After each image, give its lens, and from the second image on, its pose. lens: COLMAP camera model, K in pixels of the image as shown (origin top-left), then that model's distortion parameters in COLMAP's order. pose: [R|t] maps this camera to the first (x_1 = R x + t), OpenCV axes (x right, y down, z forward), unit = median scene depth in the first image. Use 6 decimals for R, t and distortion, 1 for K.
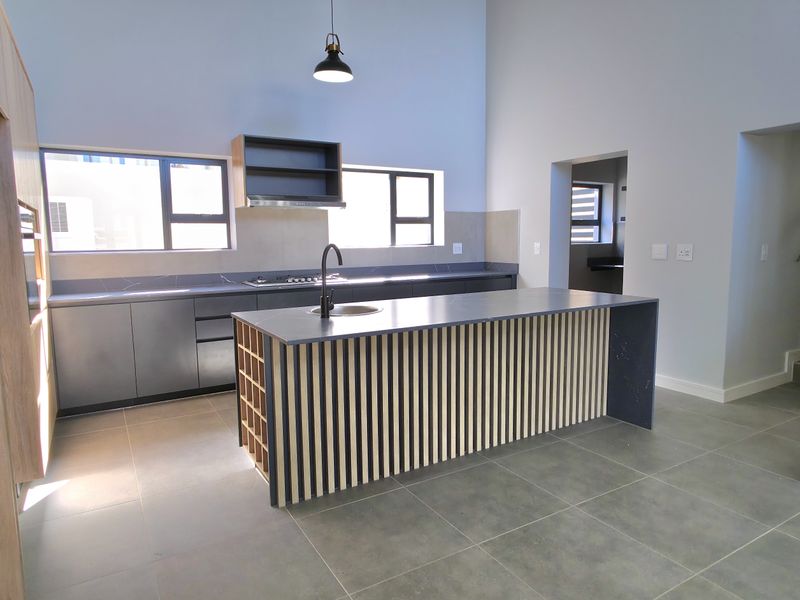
lens RADIAL K [[520.0, 0, 400.0], [0, 520.0, 300.0], [0, 0, 1]] dist [0.012570, 0.000381]
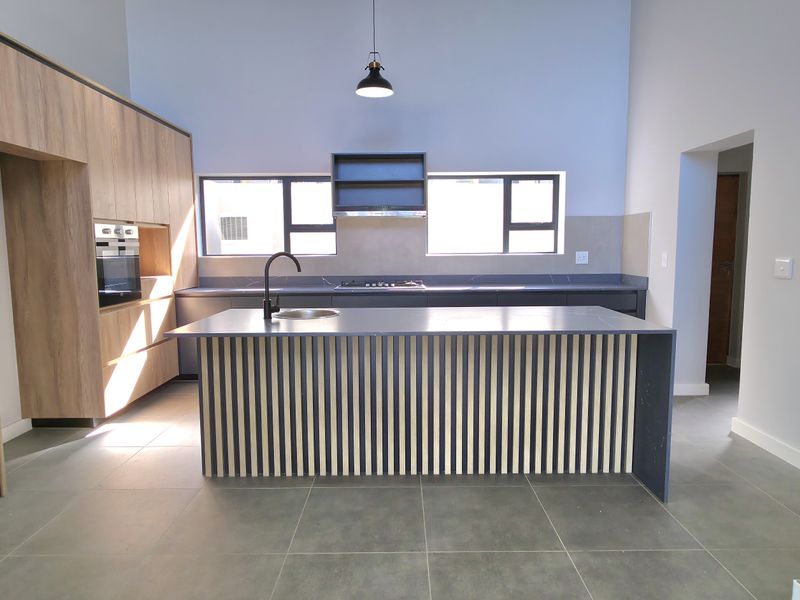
lens RADIAL K [[520.0, 0, 400.0], [0, 520.0, 300.0], [0, 0, 1]] dist [0.012570, 0.000381]
pose [[0.858371, 0.059128, -0.509611, 0.378388], [-0.064034, 0.997916, 0.007927, -0.018780], [0.509018, 0.025828, 0.860369, 0.107945]]
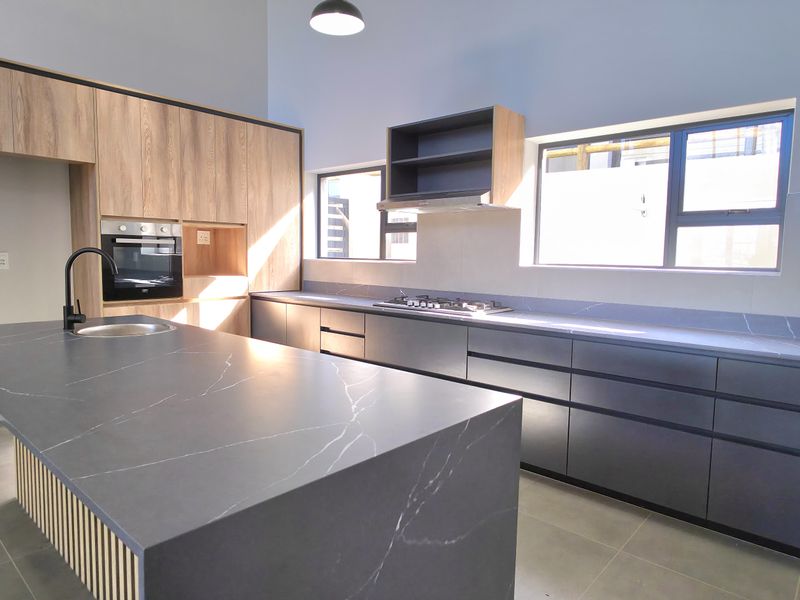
lens RADIAL K [[520.0, 0, 400.0], [0, 520.0, 300.0], [0, 0, 1]] dist [0.012570, 0.000381]
pose [[0.297055, 0.101014, -0.949502, 0.501209], [-0.134599, 0.988889, 0.063095, -0.085356], [0.945326, 0.109059, 0.307351, 0.715772]]
